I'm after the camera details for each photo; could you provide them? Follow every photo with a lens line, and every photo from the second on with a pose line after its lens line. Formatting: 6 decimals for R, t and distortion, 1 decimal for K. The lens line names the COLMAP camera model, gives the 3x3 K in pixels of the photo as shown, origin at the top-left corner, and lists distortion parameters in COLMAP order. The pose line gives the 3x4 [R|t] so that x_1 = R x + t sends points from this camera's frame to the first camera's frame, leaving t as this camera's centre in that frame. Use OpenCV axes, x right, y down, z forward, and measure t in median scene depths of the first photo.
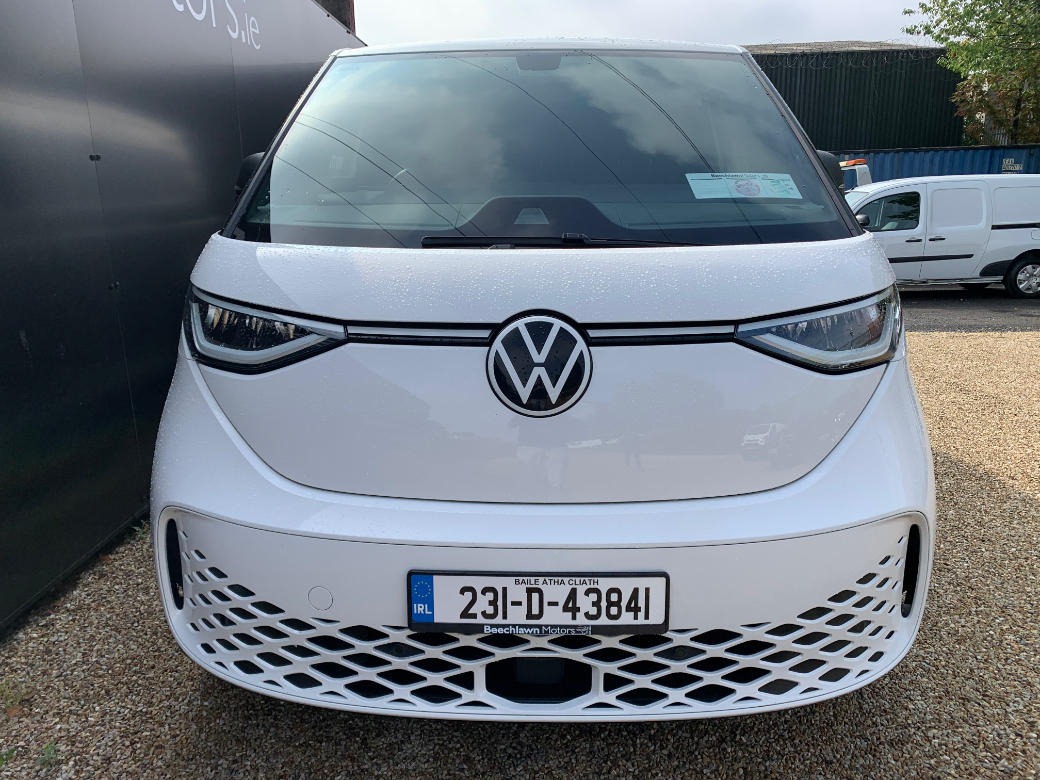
lens RADIAL K [[839.3, 0, 524.9], [0, 839.3, 387.6], [0, 0, 1]] dist [0.002375, -0.042625]
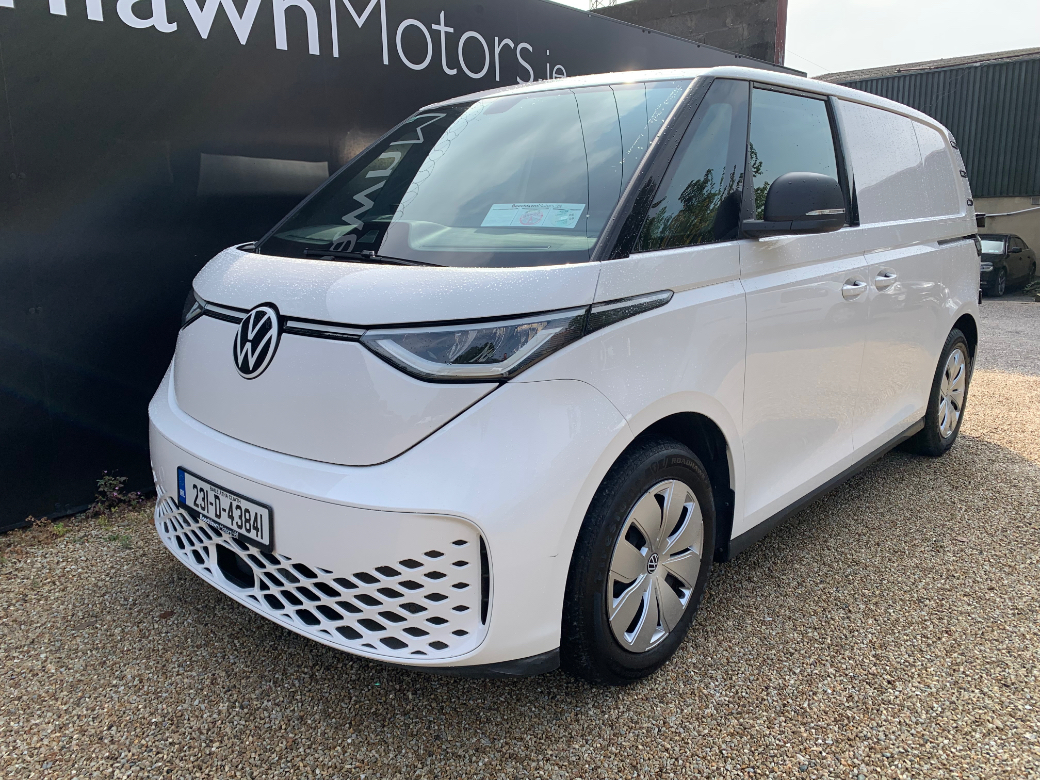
lens RADIAL K [[839.3, 0, 524.9], [0, 839.3, 387.6], [0, 0, 1]] dist [0.002375, -0.042625]
pose [[0.753434, 0.145179, -0.641296, 1.227285], [-0.158725, 0.986634, 0.036878, -0.072801], [0.638079, 0.074004, 0.766407, 0.220057]]
